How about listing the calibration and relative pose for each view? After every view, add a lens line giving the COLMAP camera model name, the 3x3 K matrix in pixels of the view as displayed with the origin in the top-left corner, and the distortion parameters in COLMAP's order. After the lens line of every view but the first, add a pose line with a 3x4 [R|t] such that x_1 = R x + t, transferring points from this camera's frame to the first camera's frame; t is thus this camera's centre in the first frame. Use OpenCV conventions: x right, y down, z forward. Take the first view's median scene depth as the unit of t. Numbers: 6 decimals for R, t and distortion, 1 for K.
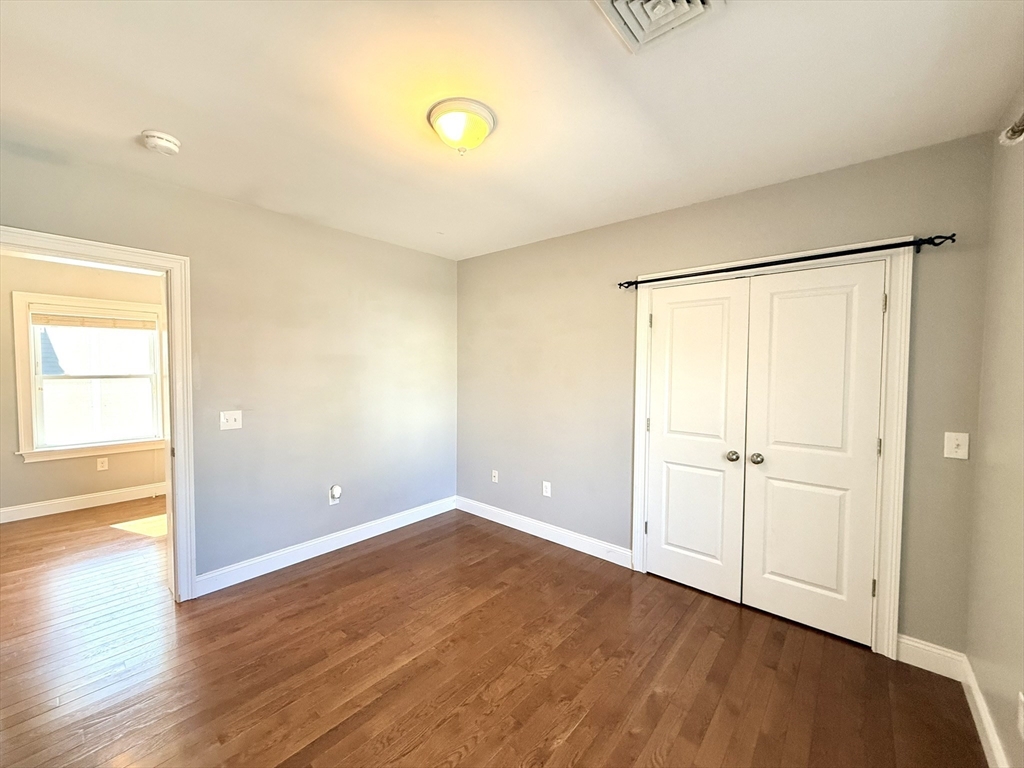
lens RADIAL K [[406.9, 0, 510.2], [0, 406.9, 382.9], [0, 0, 1]] dist [-0.001141, -0.000358]
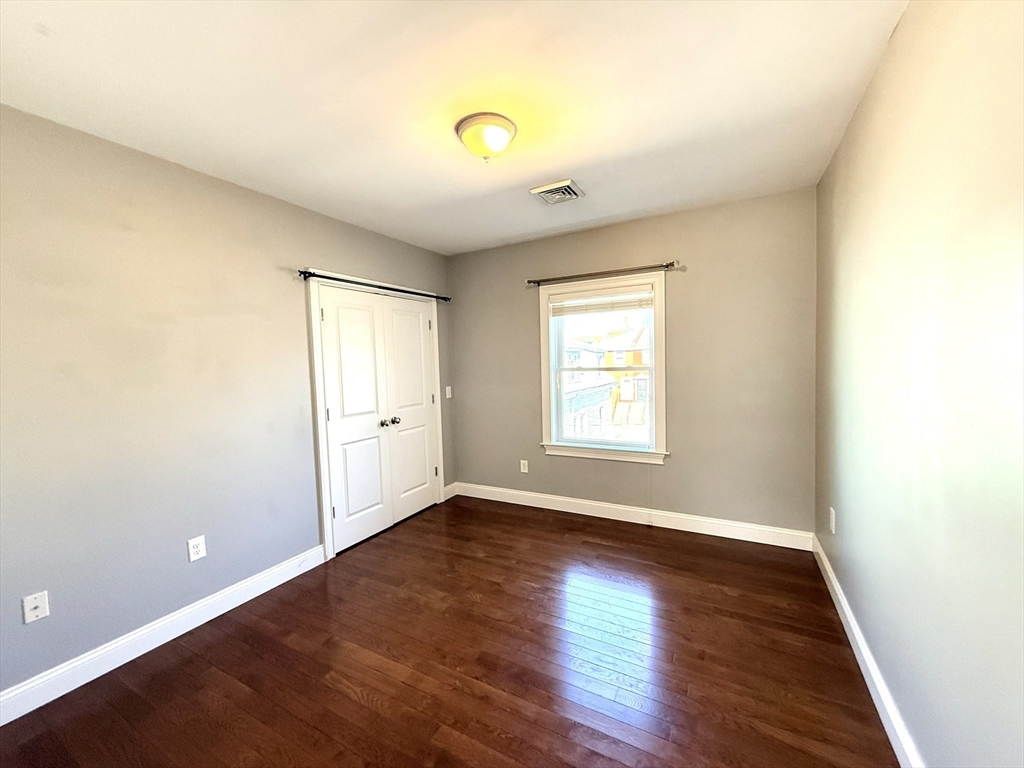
lens RADIAL K [[406.9, 0, 510.2], [0, 406.9, 382.9], [0, 0, 1]] dist [-0.001141, -0.000358]
pose [[-0.210144, -0.054439, 0.976154, -0.910074], [0.063868, 0.995551, 0.069270, -0.025017], [-0.975582, 0.076902, -0.205732, 0.883675]]
